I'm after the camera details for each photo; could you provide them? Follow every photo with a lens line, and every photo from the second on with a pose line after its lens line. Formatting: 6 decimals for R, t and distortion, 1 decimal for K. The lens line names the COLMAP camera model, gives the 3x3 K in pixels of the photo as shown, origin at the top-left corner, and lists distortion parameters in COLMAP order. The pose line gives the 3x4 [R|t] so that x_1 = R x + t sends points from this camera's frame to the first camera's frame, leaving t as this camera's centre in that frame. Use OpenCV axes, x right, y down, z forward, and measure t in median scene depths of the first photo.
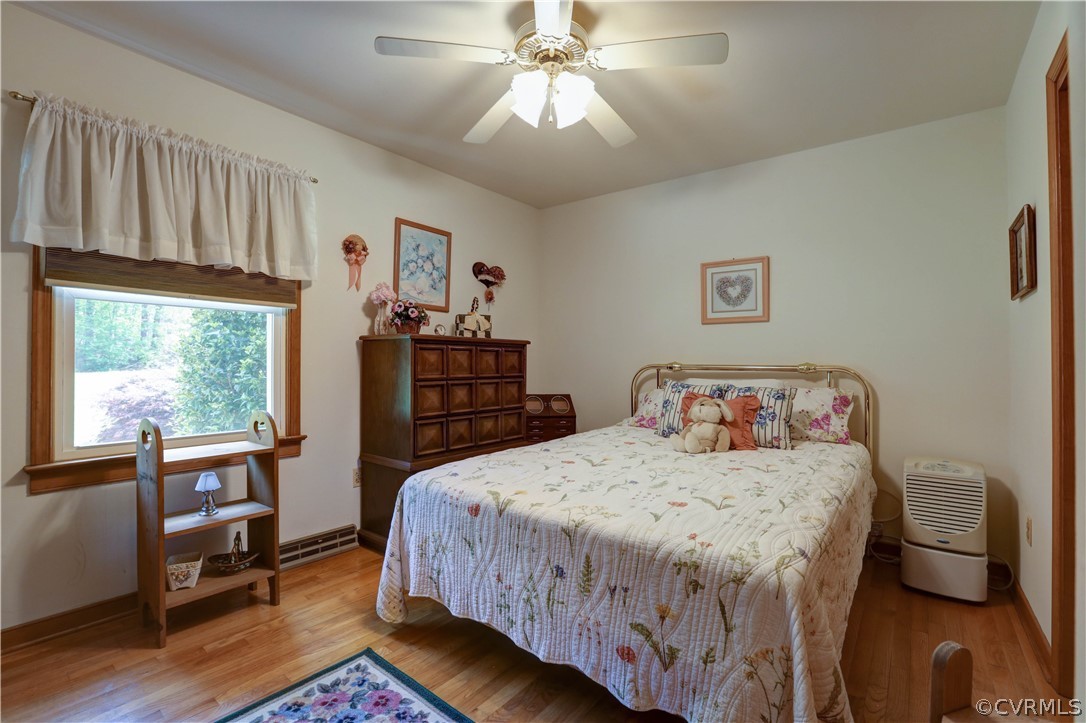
lens RADIAL K [[500.6, 0, 550.0], [0, 500.6, 361.4], [0, 0, 1]] dist [-0.035310, 0.012958]
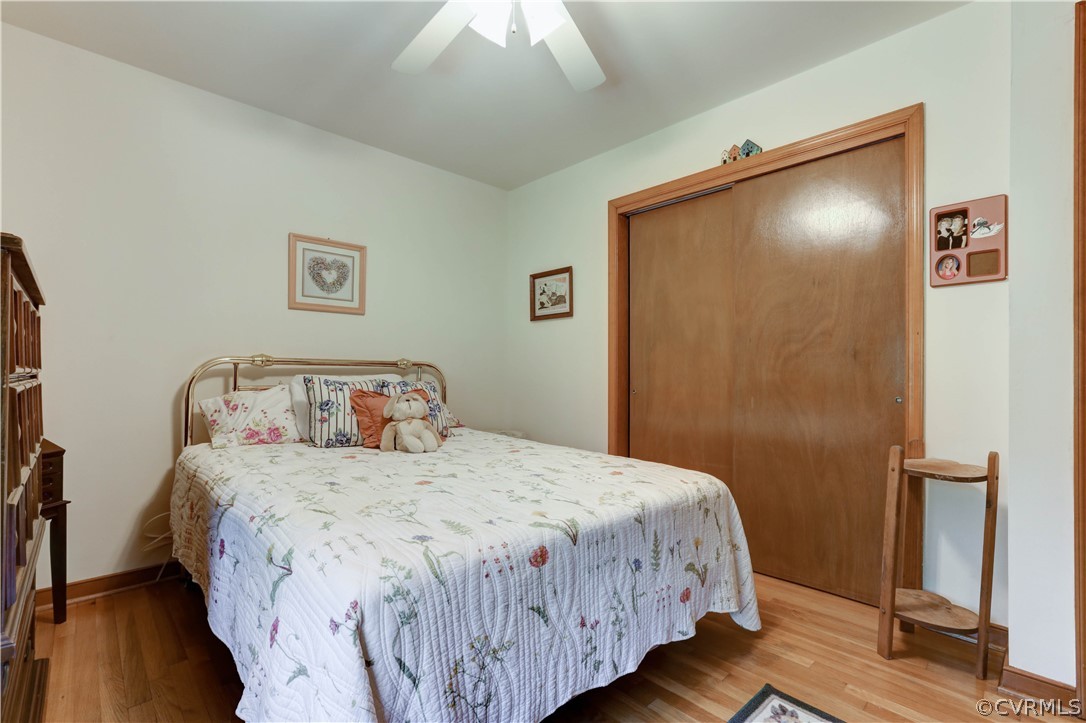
lens RADIAL K [[500.6, 0, 549.4], [0, 500.6, 372.3], [0, 0, 1]] dist [-0.035310, 0.012958]
pose [[0.138263, -0.001544, 0.990394, -0.806489], [-0.002514, 0.999995, 0.001910, 0.048512], [-0.990392, -0.002754, 0.138259, 0.889866]]
